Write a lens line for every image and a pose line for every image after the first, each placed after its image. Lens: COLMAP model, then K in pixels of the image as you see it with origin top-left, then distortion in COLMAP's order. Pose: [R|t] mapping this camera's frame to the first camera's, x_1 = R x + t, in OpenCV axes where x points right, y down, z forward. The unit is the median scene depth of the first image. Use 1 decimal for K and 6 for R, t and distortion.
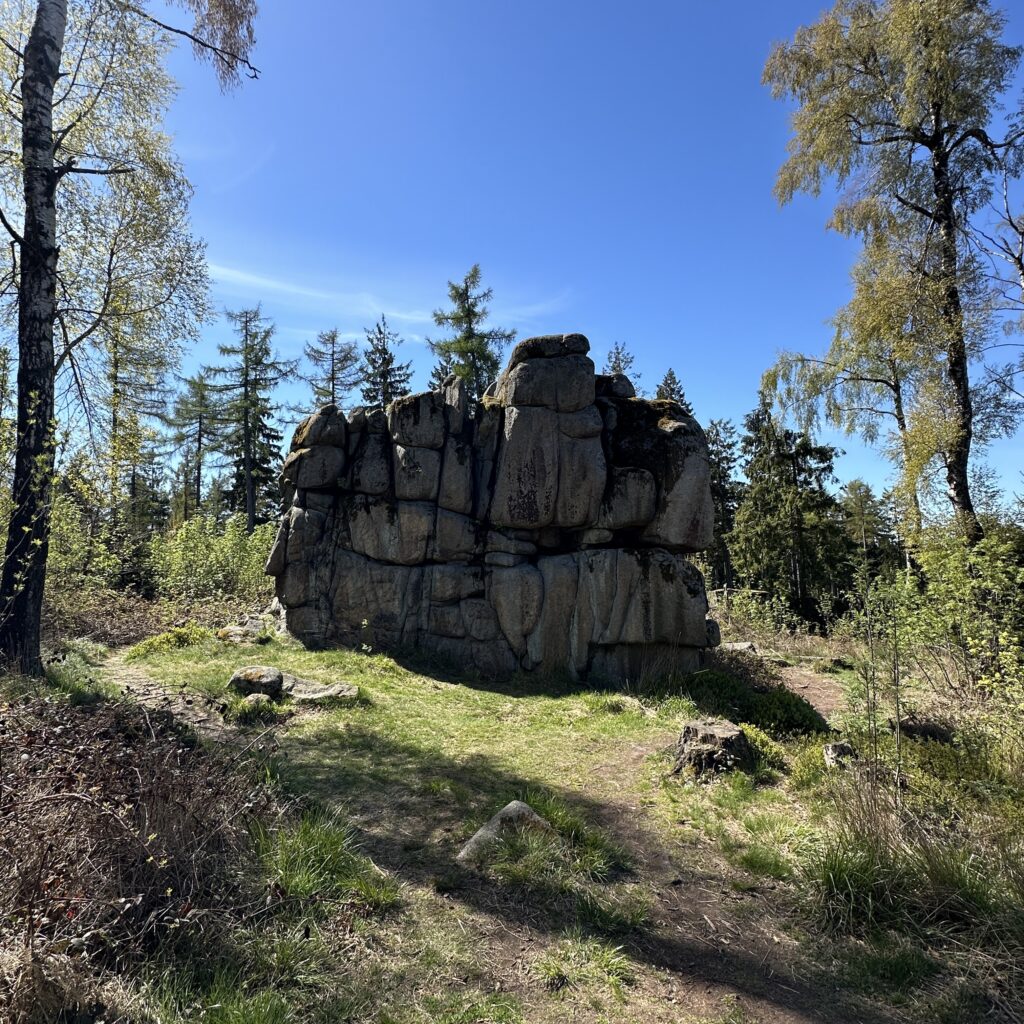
lens RADIAL K [[624.5, 0, 512.2], [0, 624.5, 520.2], [0, 0, 1]] dist [0.008447, 0.002617]
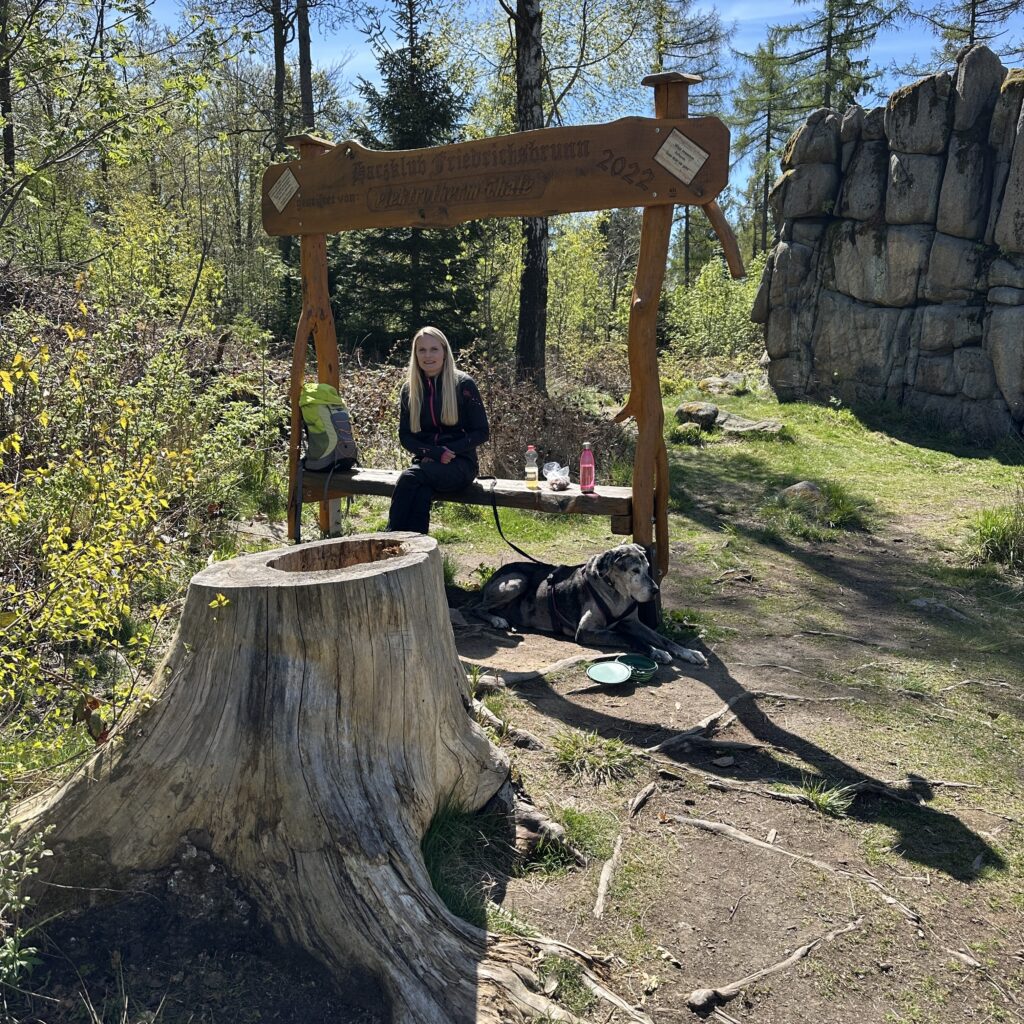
lens RADIAL K [[1037.4, 0, 510.6], [0, 1037.4, 511.7], [0, 0, 1]] dist [-0.008854, 0.000000]
pose [[0.742045, 0.109037, -0.661423, 0.383824], [0.052164, 0.974298, 0.219138, 0.009725], [0.668318, -0.197113, 0.717285, -0.363257]]
